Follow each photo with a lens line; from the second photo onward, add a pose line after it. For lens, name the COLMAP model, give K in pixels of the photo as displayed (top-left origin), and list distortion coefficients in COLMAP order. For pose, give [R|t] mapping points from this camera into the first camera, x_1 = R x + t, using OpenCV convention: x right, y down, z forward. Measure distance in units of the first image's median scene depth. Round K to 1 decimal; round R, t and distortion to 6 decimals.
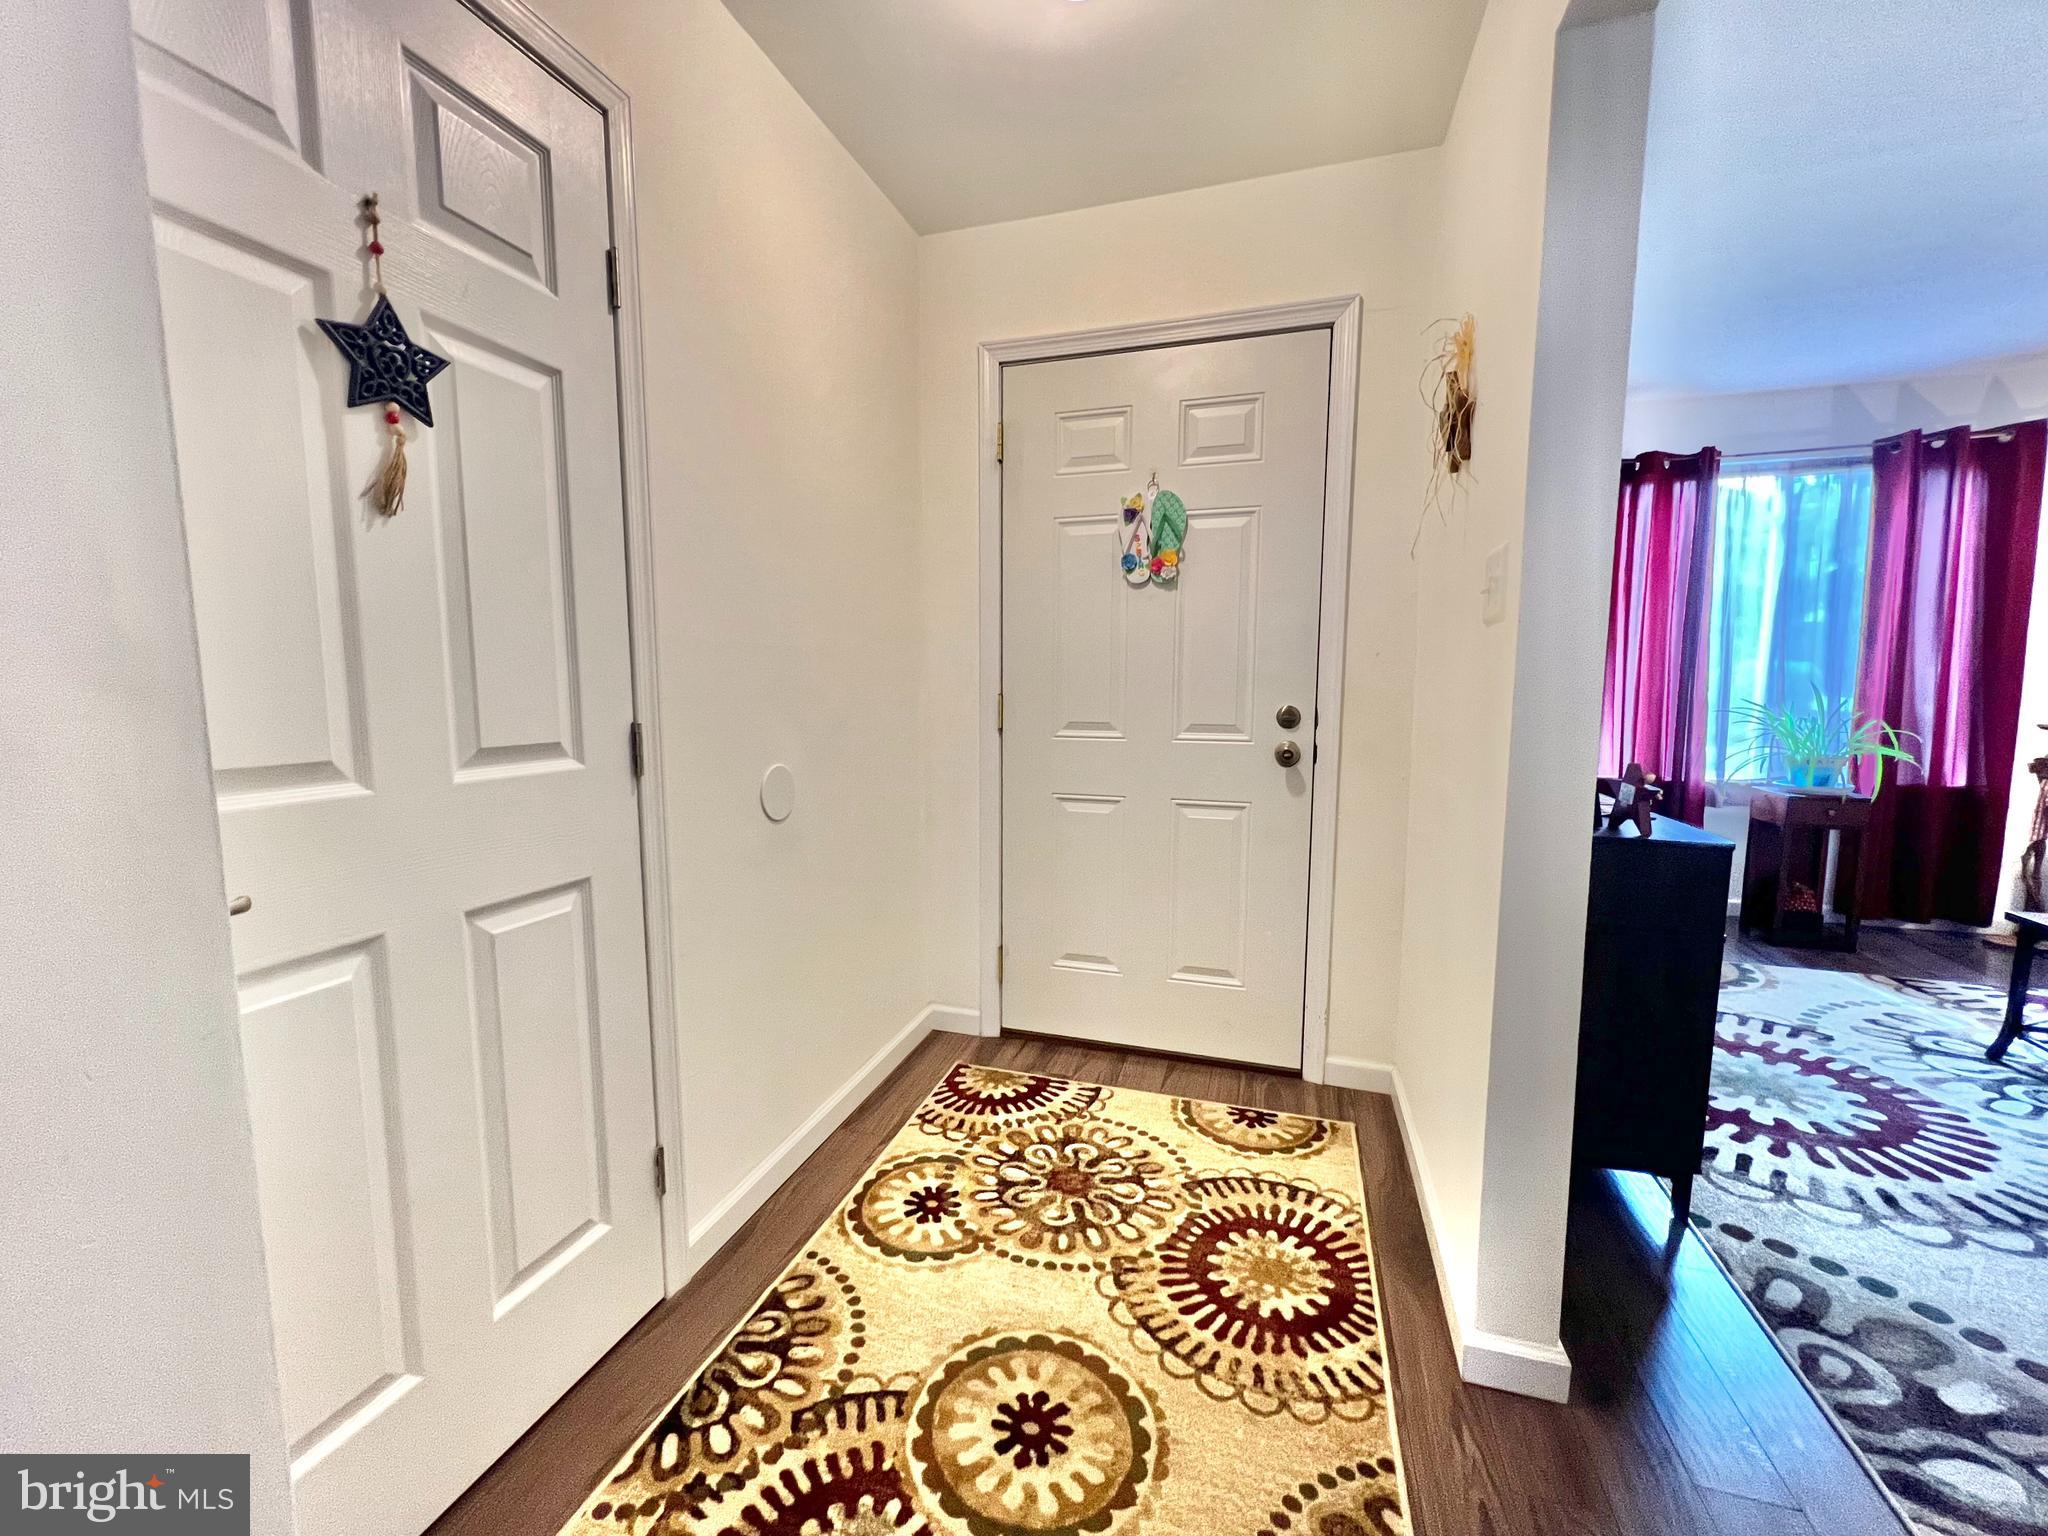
lens RADIAL K [[829.2, 0, 1018.7], [0, 829.2, 767.5], [0, 0, 1]] dist [-0.001572, -0.000465]
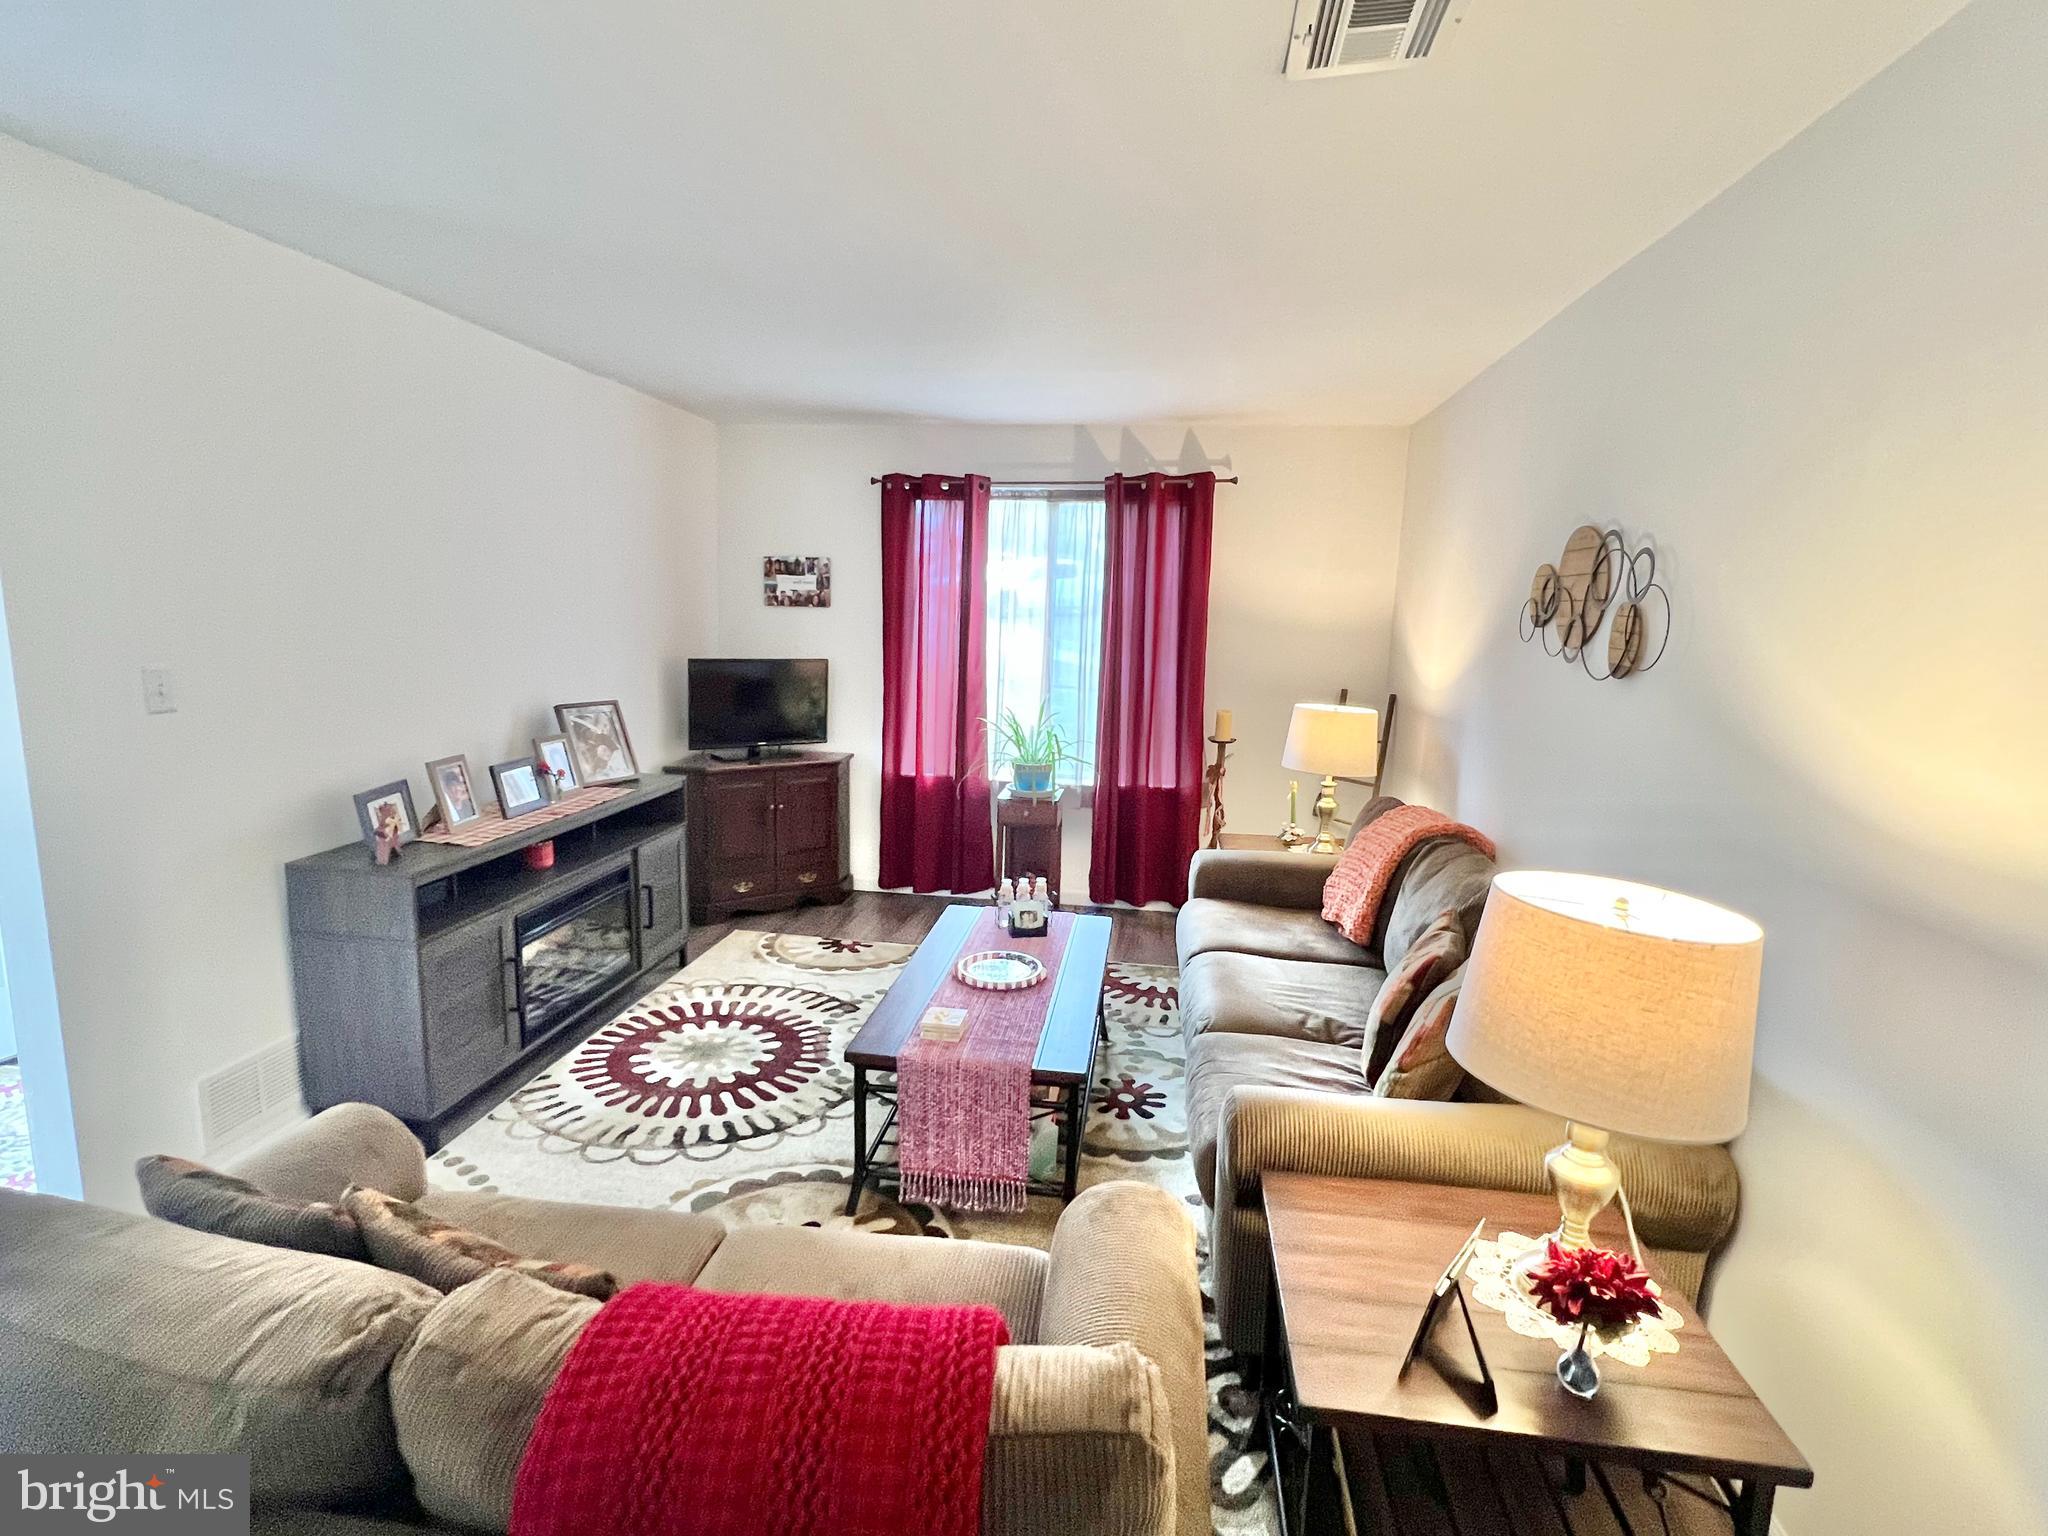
lens RADIAL K [[991.8, 0, 1020.0], [0, 991.8, 771.1], [0, 0, 1]] dist [0.000463, -0.000320]
pose [[0.986916, 0.000944, 0.161234, 1.170161], [-0.010620, 0.998192, 0.059164, -0.130700], [-0.160887, -0.060102, 0.985141, -0.526365]]
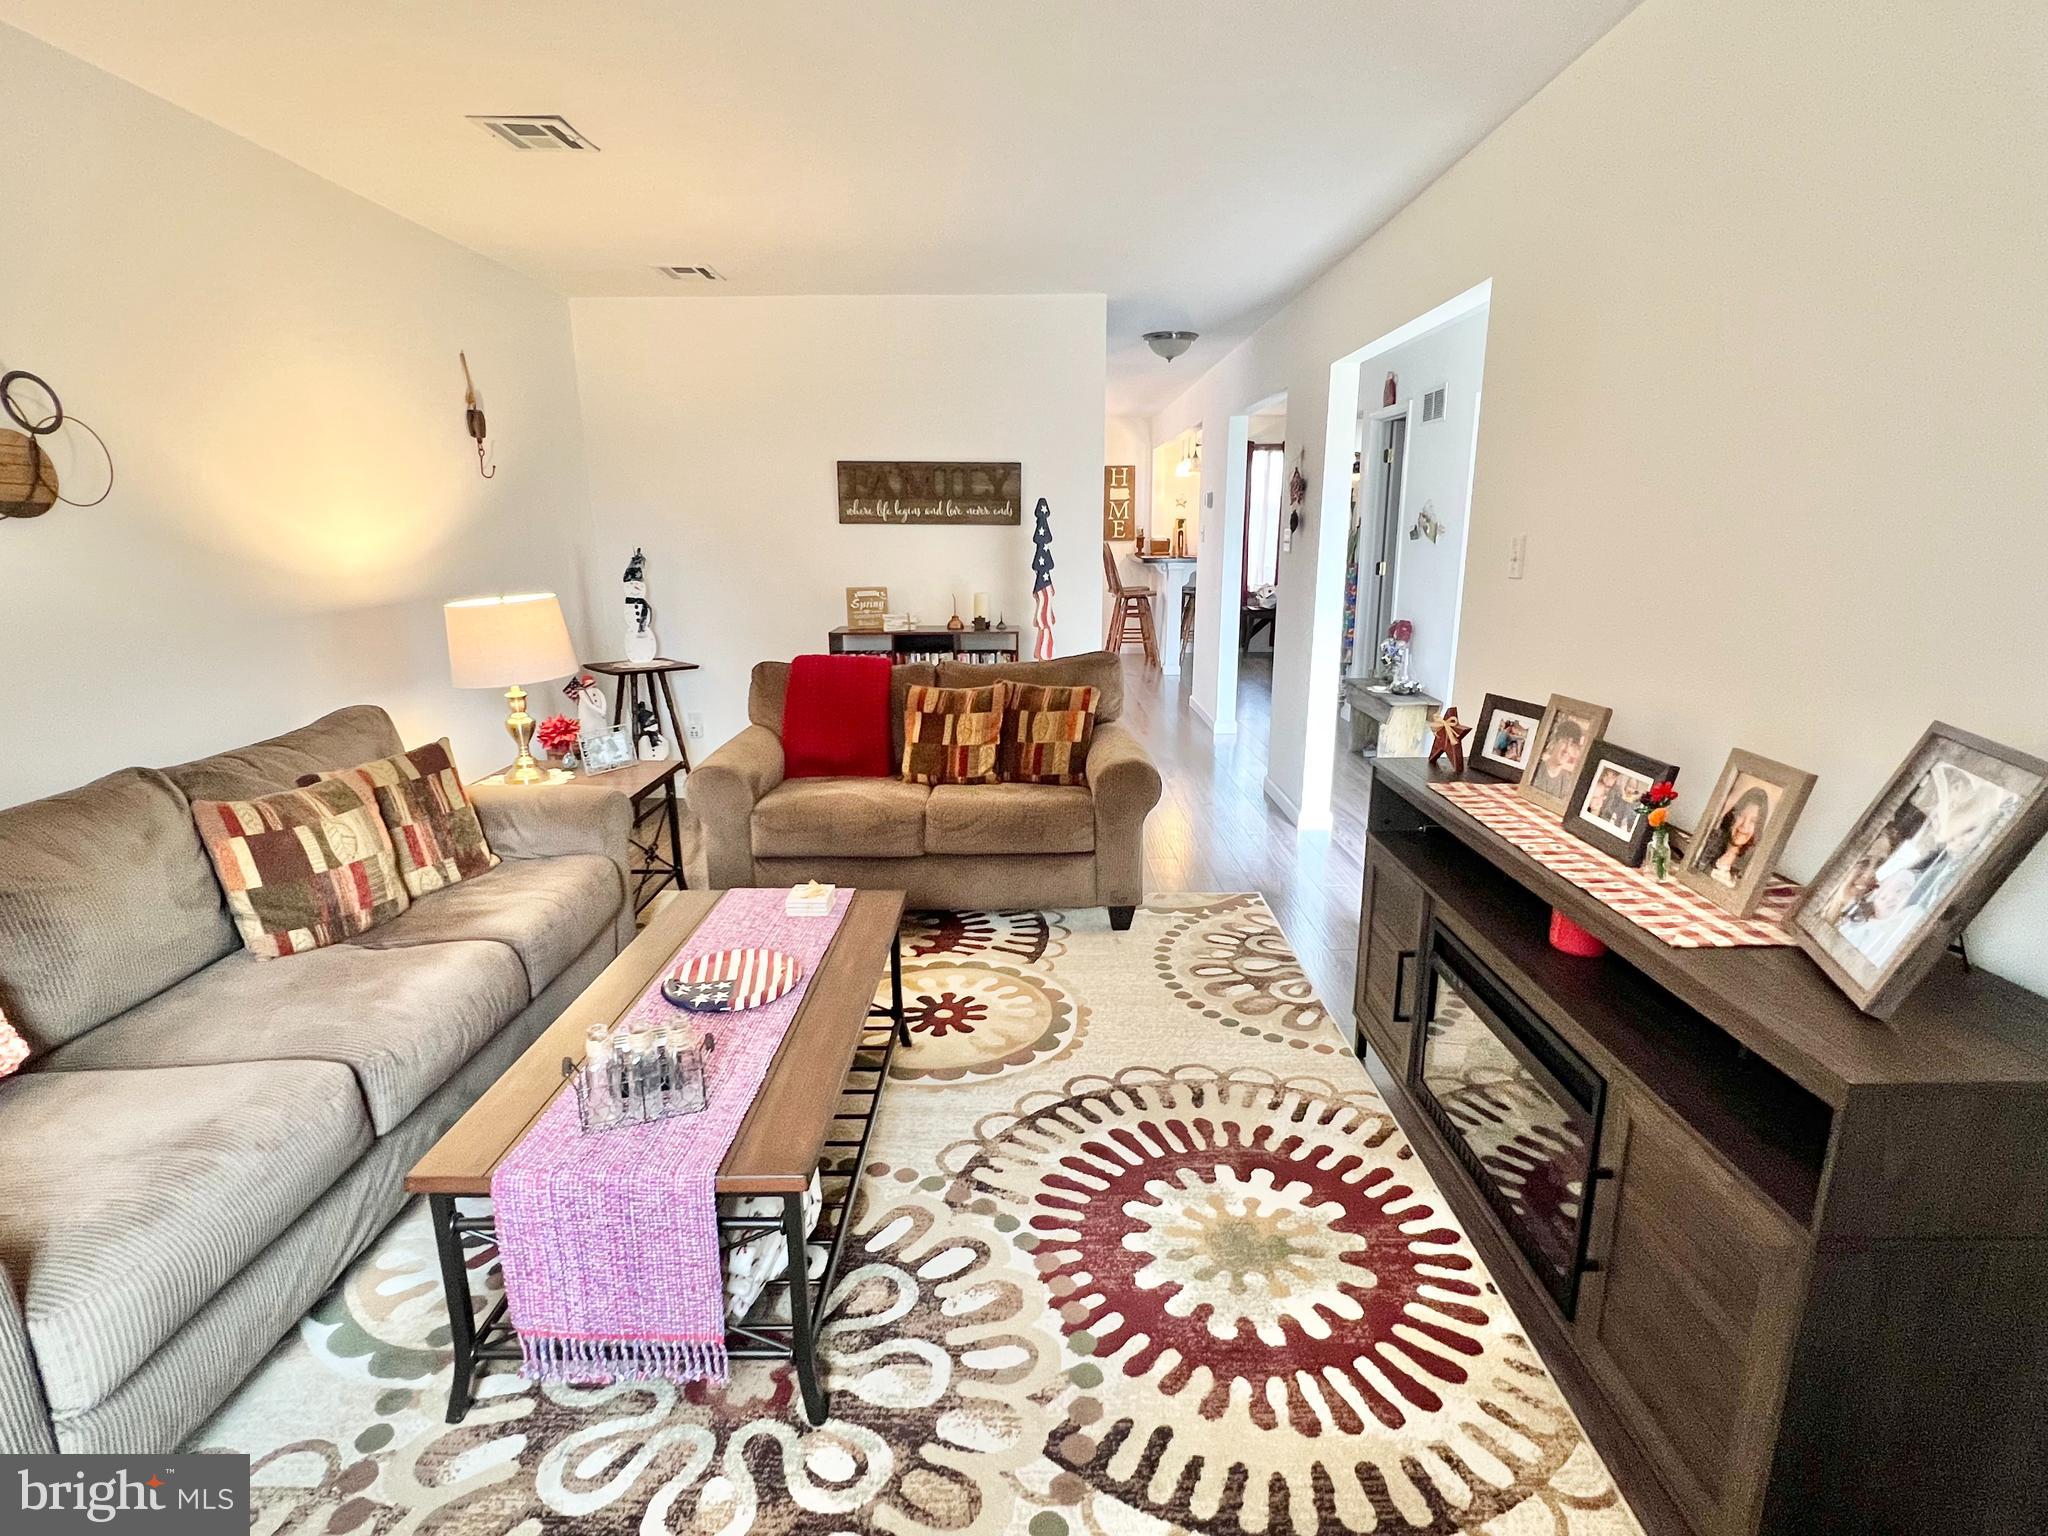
lens RADIAL K [[991.8, 0, 1021.6], [0, 991.8, 774.9], [0, 0, 1]] dist [0.000463, -0.000320]
pose [[-0.956754, 0.076577, -0.280636, 1.346993], [-0.025625, 0.938793, 0.343528, -0.292118], [0.289766, 0.335864, -0.896232, 1.650231]]
